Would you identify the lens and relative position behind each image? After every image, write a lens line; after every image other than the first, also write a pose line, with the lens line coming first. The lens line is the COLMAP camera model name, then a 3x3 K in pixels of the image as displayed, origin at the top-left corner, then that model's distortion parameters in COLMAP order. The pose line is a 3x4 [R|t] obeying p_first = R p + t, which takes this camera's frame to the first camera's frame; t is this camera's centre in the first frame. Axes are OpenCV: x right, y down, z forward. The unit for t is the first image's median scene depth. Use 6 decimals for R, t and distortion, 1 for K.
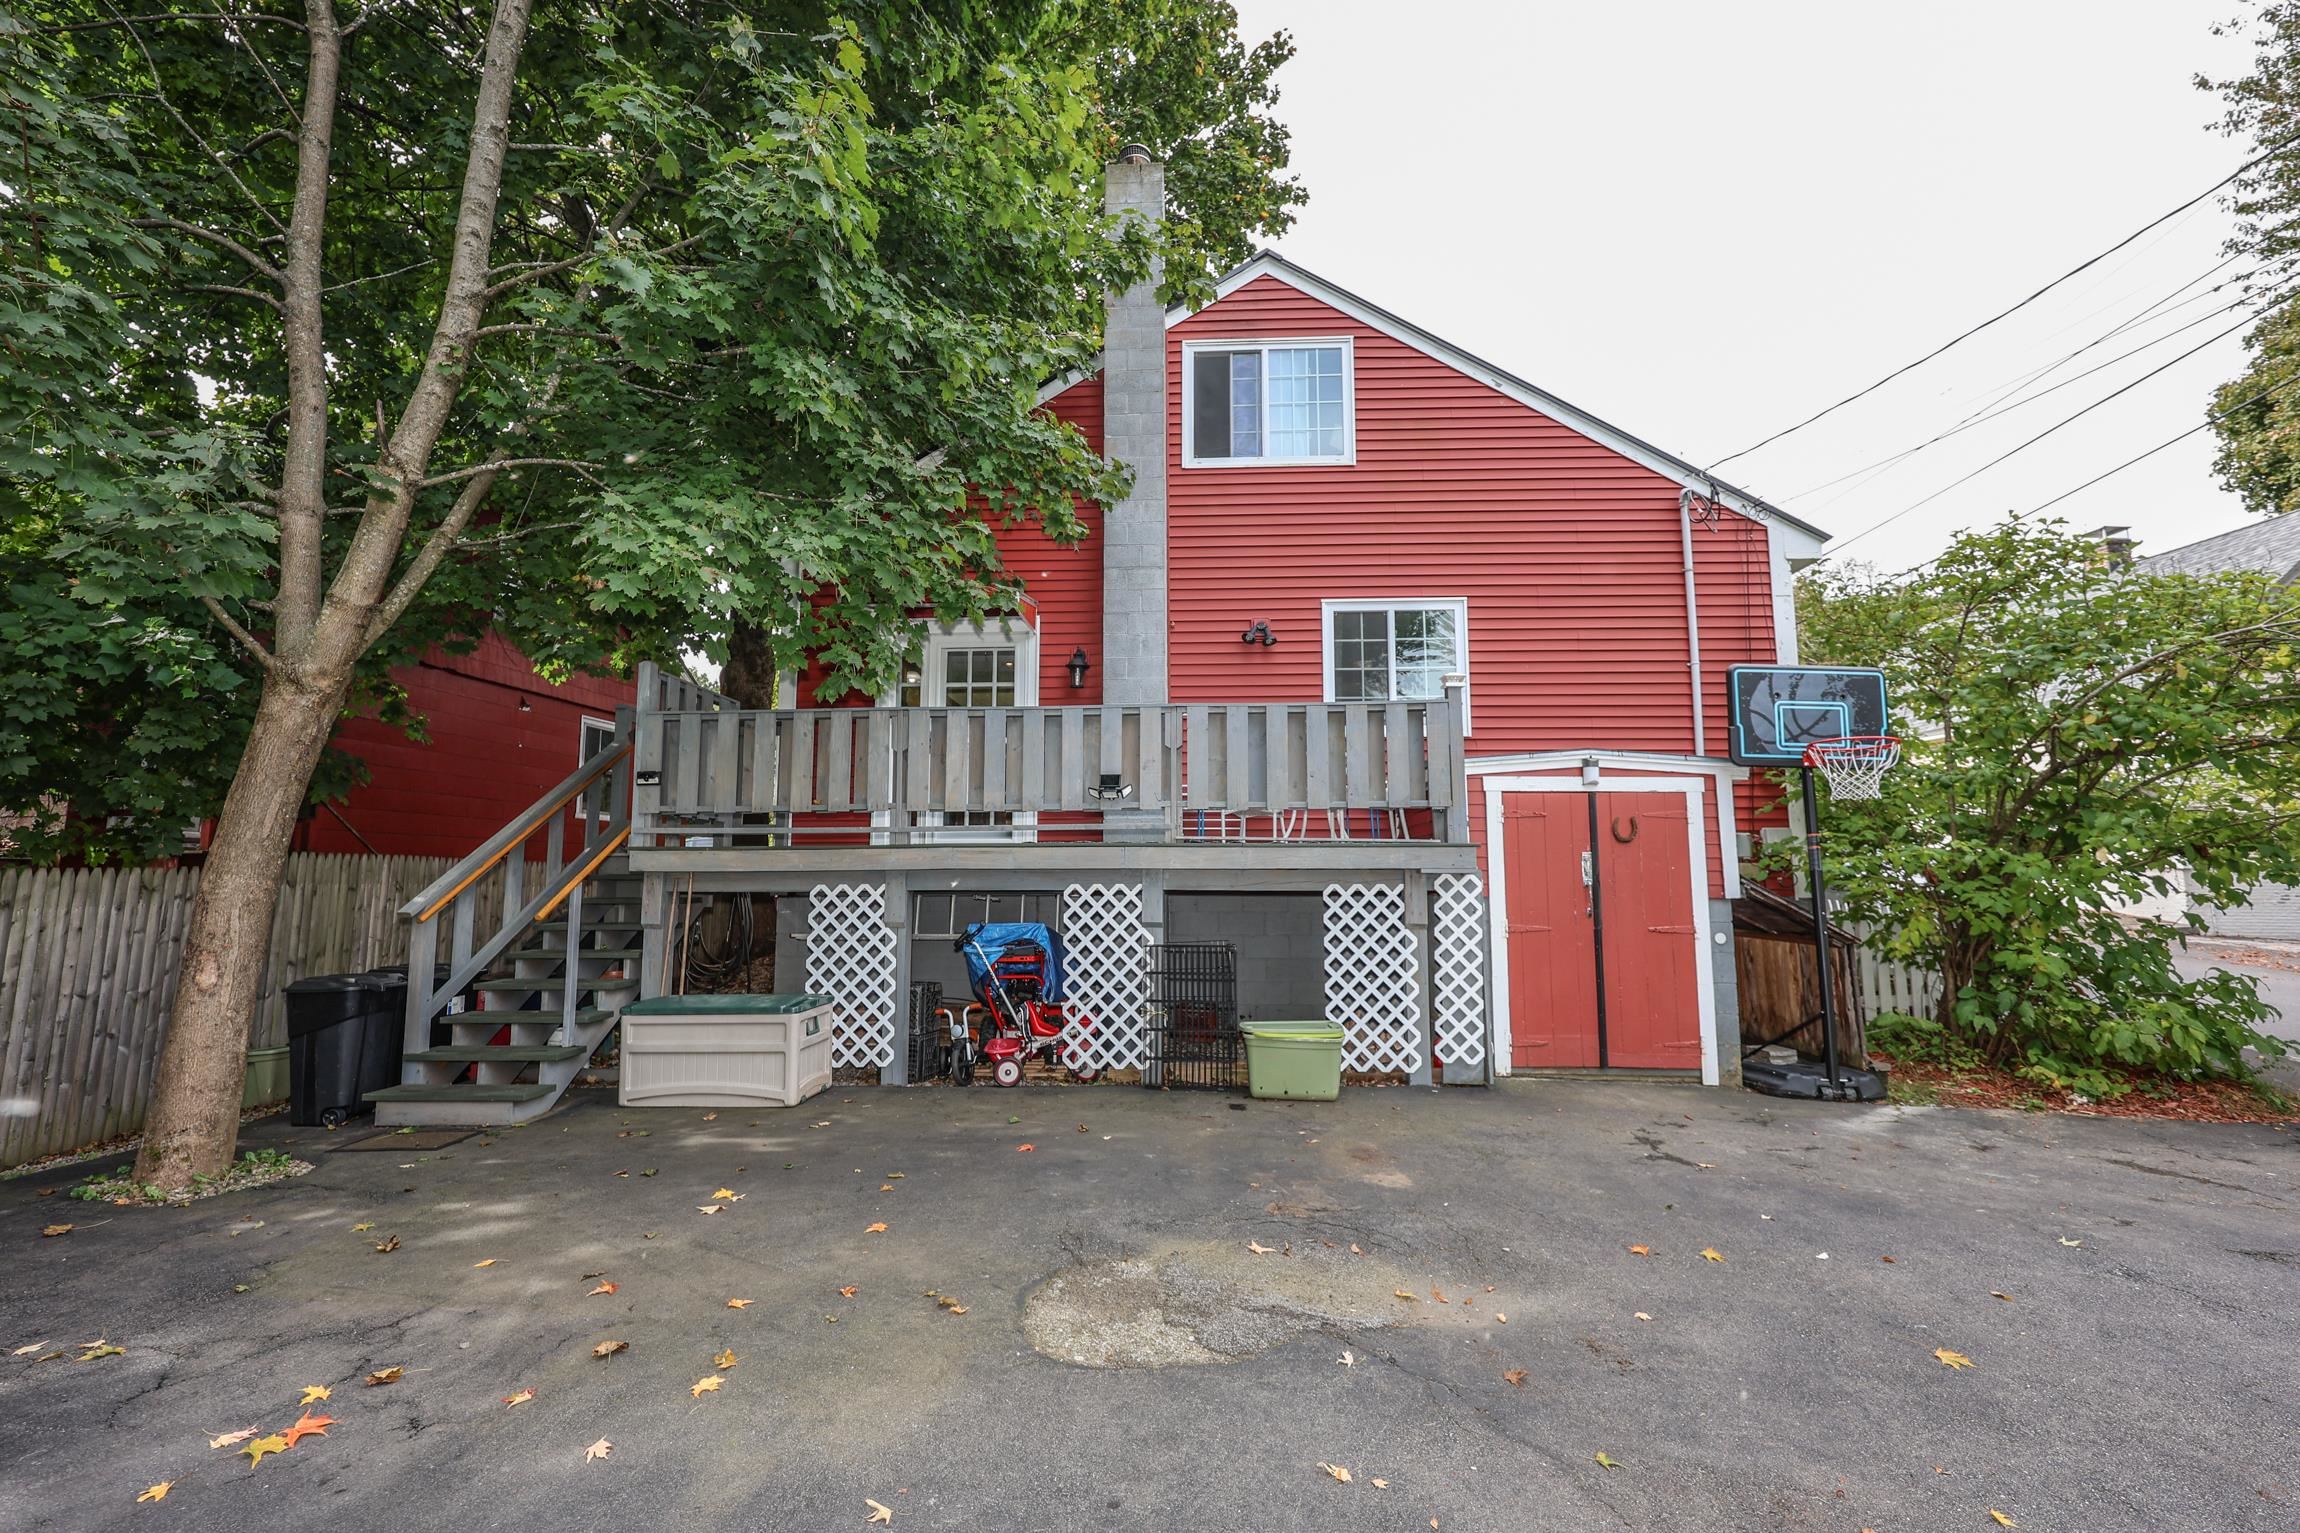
lens RADIAL K [[979.9, 0, 1150.0], [0, 979.9, 766.5], [0, 0, 1]] dist [-0.008062, -0.000552]
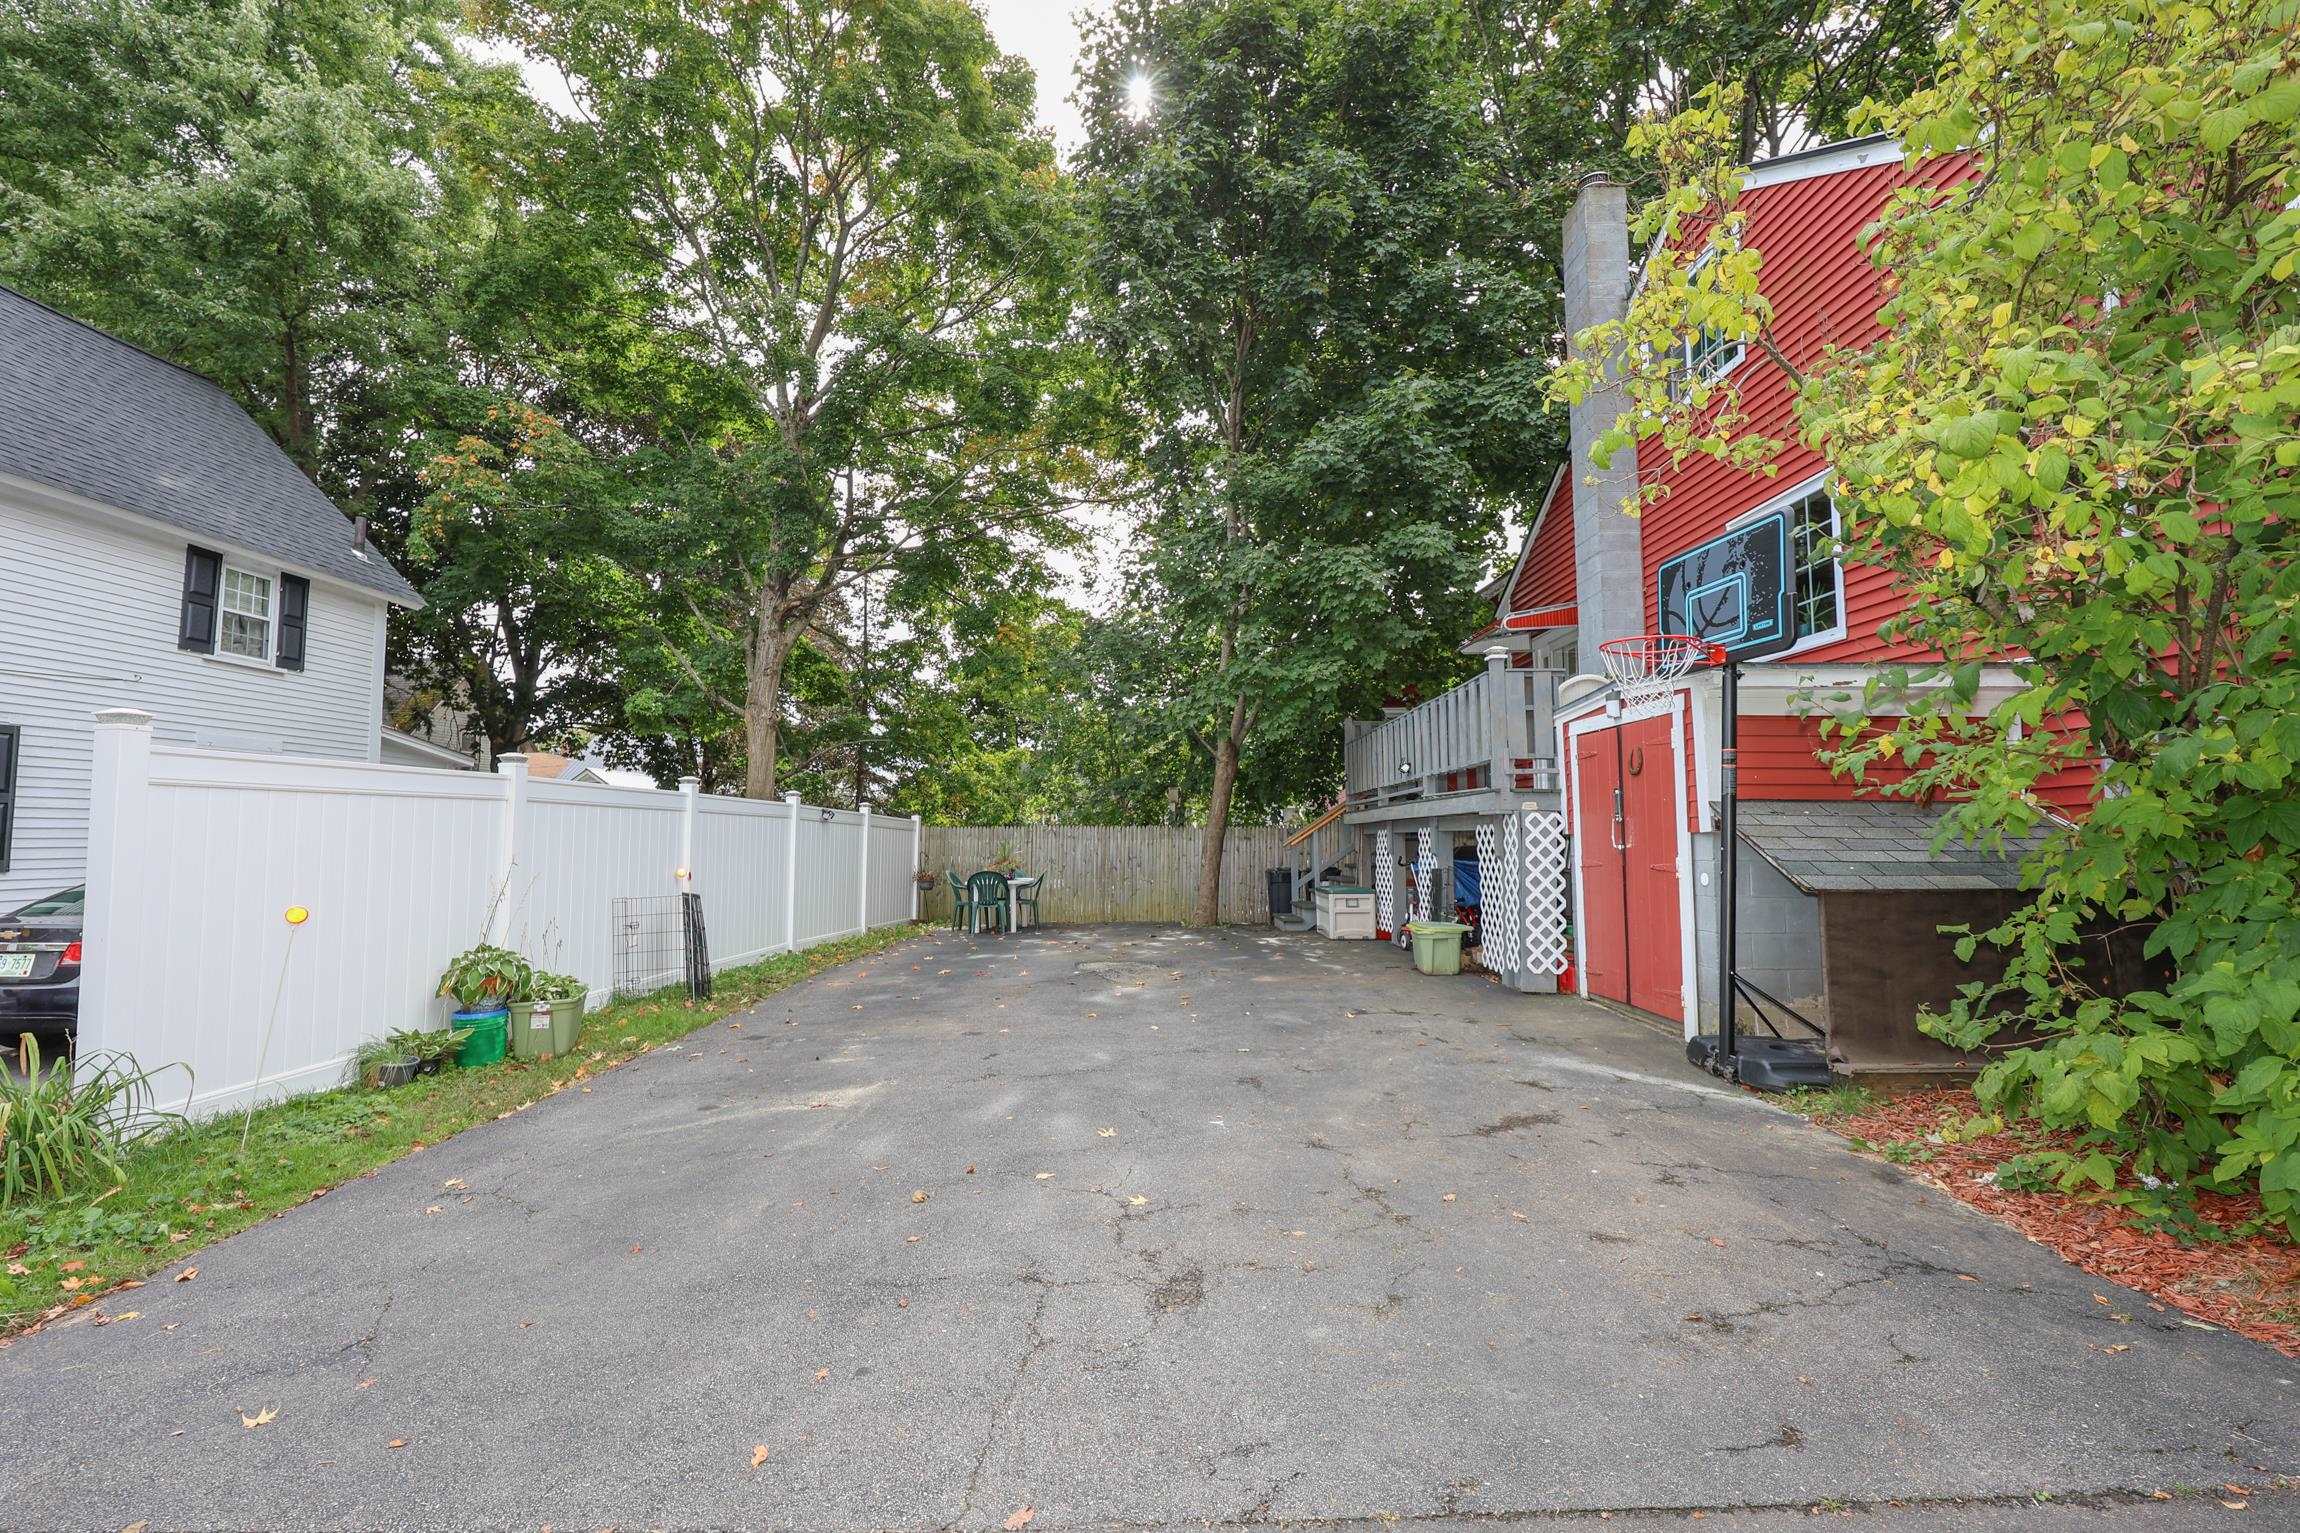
lens RADIAL K [[935.4, 0, 1157.8], [0, 935.4, 777.2], [0, 0, 1]] dist [-0.000970, -0.000281]
pose [[0.081618, -0.069947, -0.994206, 1.358318], [0.130821, 0.989655, -0.058888, 0.073236], [0.988041, -0.125257, 0.089925, 0.464673]]
